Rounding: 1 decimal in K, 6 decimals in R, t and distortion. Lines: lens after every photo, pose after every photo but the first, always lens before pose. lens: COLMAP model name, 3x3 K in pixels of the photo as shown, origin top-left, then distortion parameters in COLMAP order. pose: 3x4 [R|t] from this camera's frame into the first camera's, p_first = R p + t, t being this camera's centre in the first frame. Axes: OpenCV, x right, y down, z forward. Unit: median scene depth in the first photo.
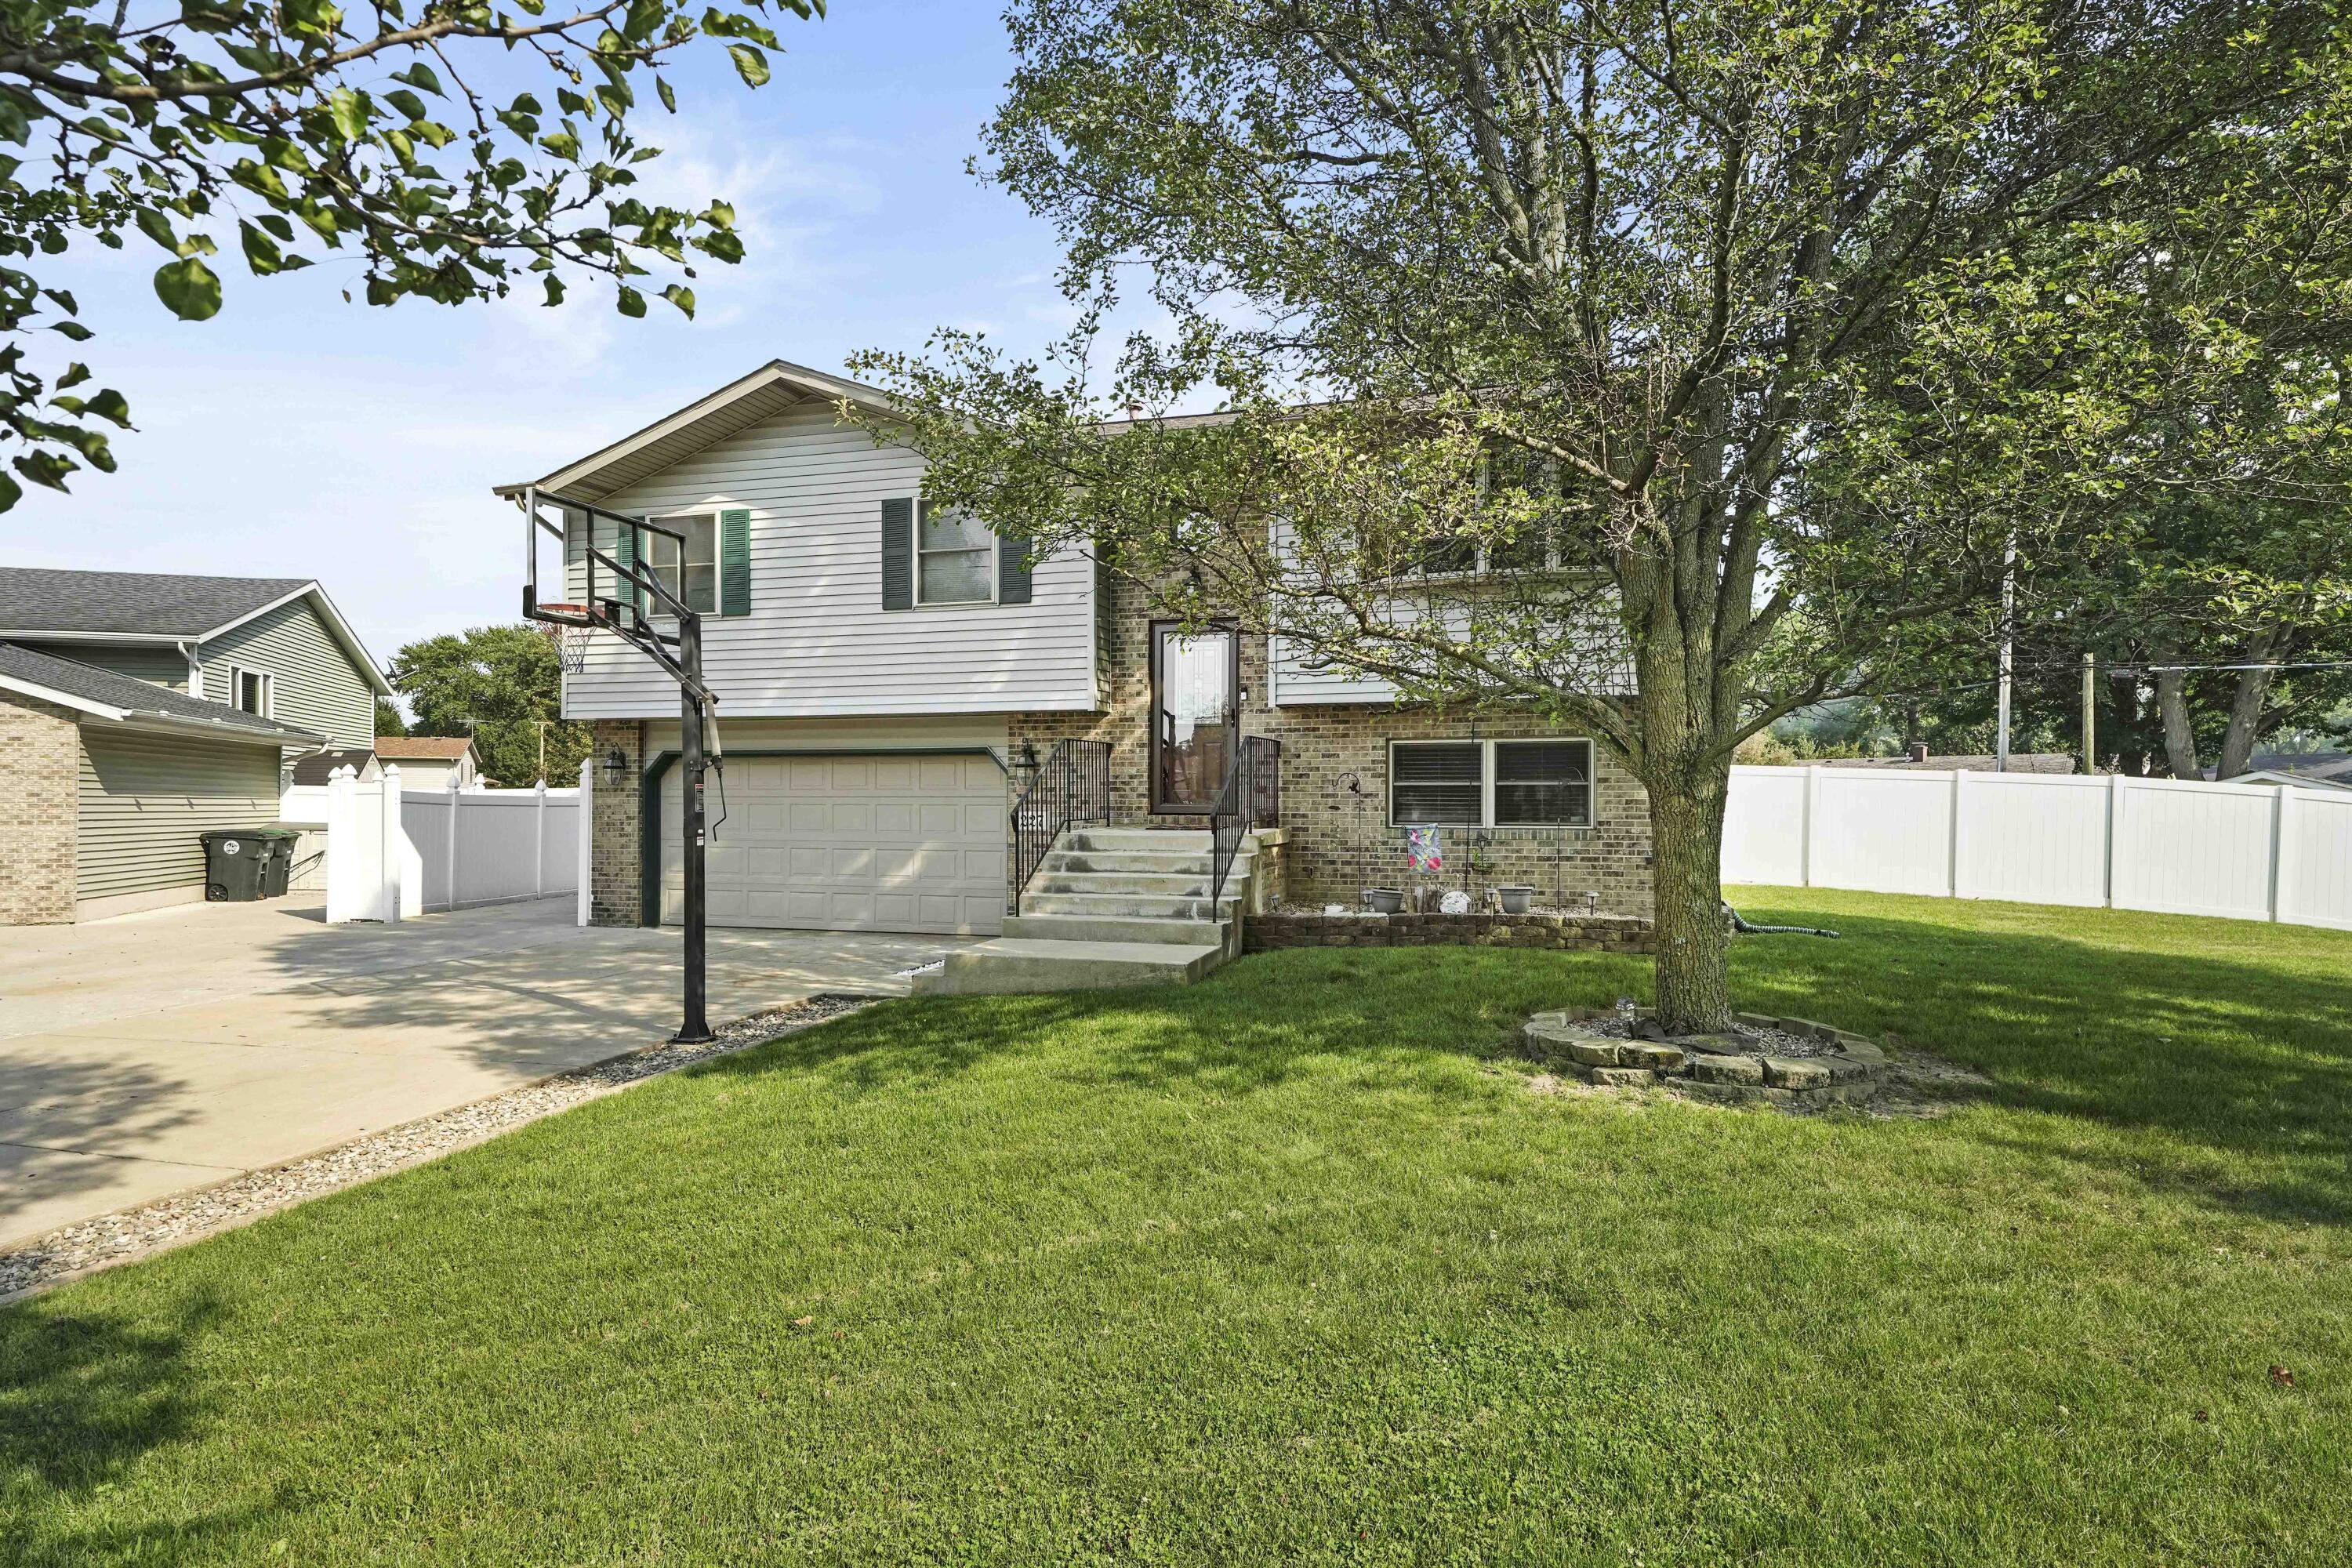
lens RADIAL K [[1321.9, 0, 1167.6], [0, 1321.9, 792.6], [0, 0, 1]] dist [0.060176, -0.002535]
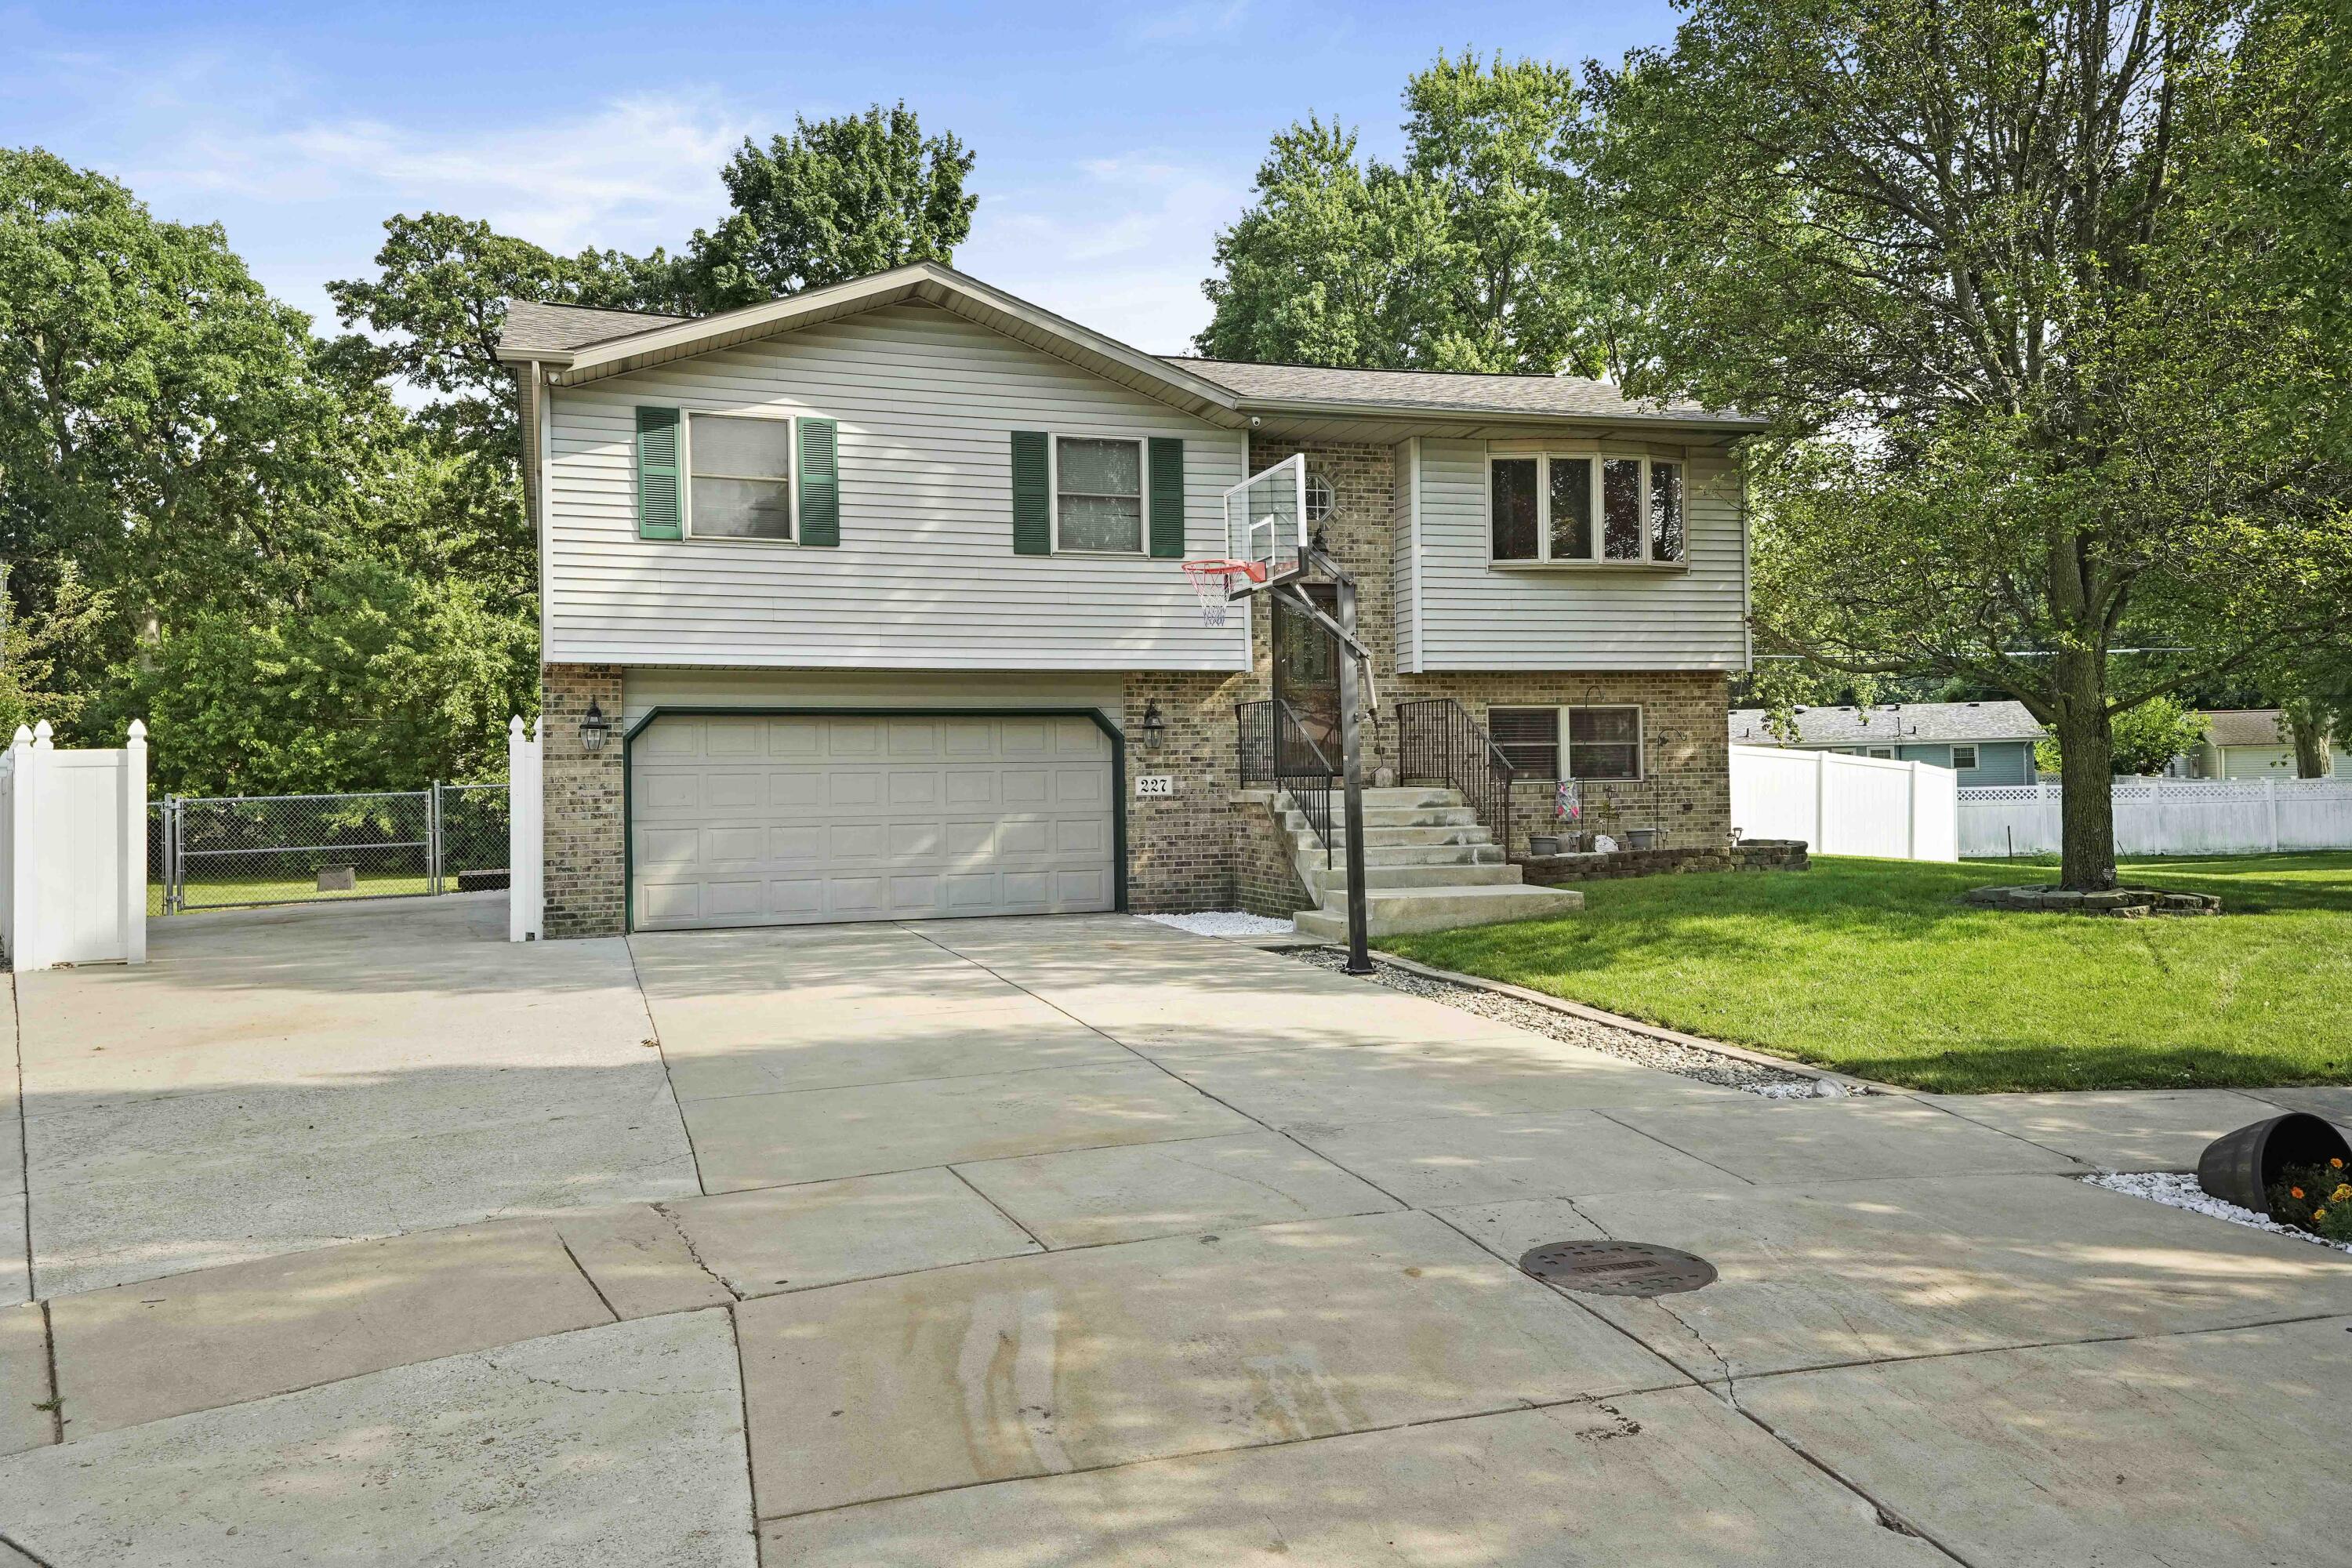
lens RADIAL K [[1849.0, 0, 1211.3], [0, 1849.0, 751.4], [0, 0, 1]] dist [0.190724, -0.005029]
pose [[0.792423, -0.000787, 0.609971, -0.883809], [0.013696, 0.999770, -0.016503, 0.019512], [-0.609818, 0.021431, 0.792252, -0.077514]]
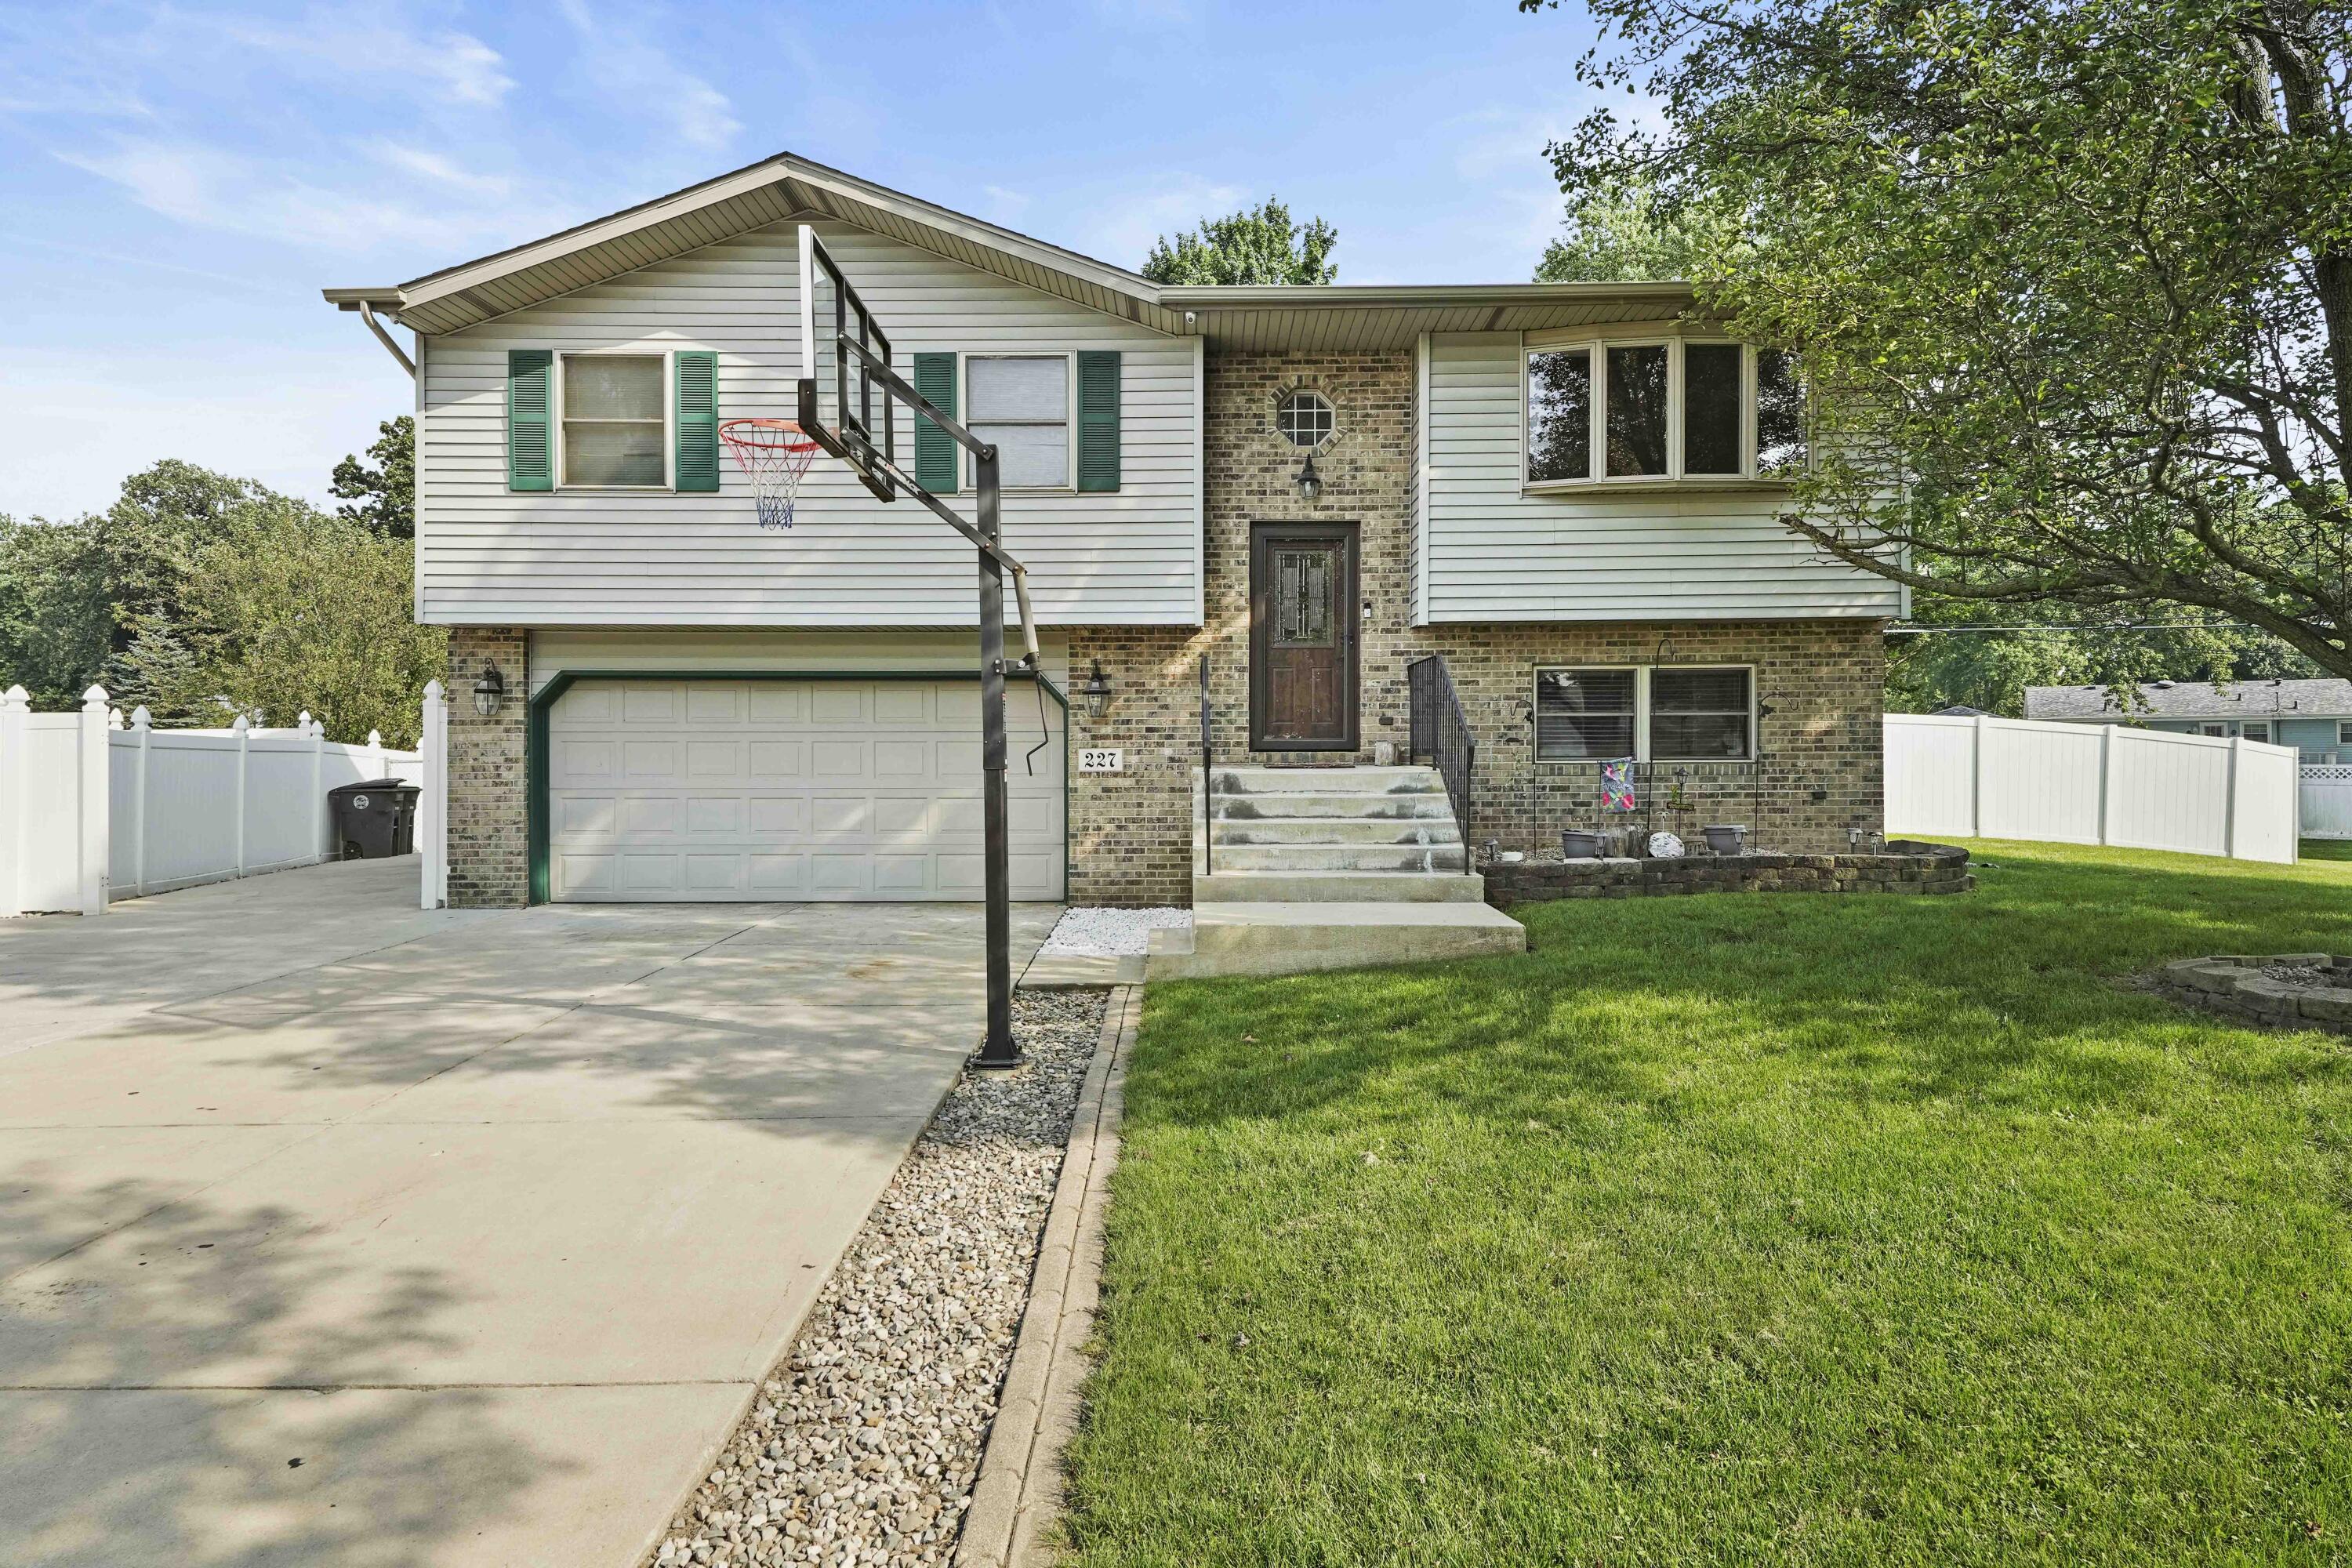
lens RADIAL K [[1315.0, 0, 1177.7], [0, 1315.0, 752.2], [0, 0, 1]] dist [0.052215, -0.000749]
pose [[0.953655, -0.002662, 0.300892, -0.304665], [0.001814, 0.999994, 0.003096, 0.014308], [-0.300898, -0.002407, 0.953653, 0.205735]]
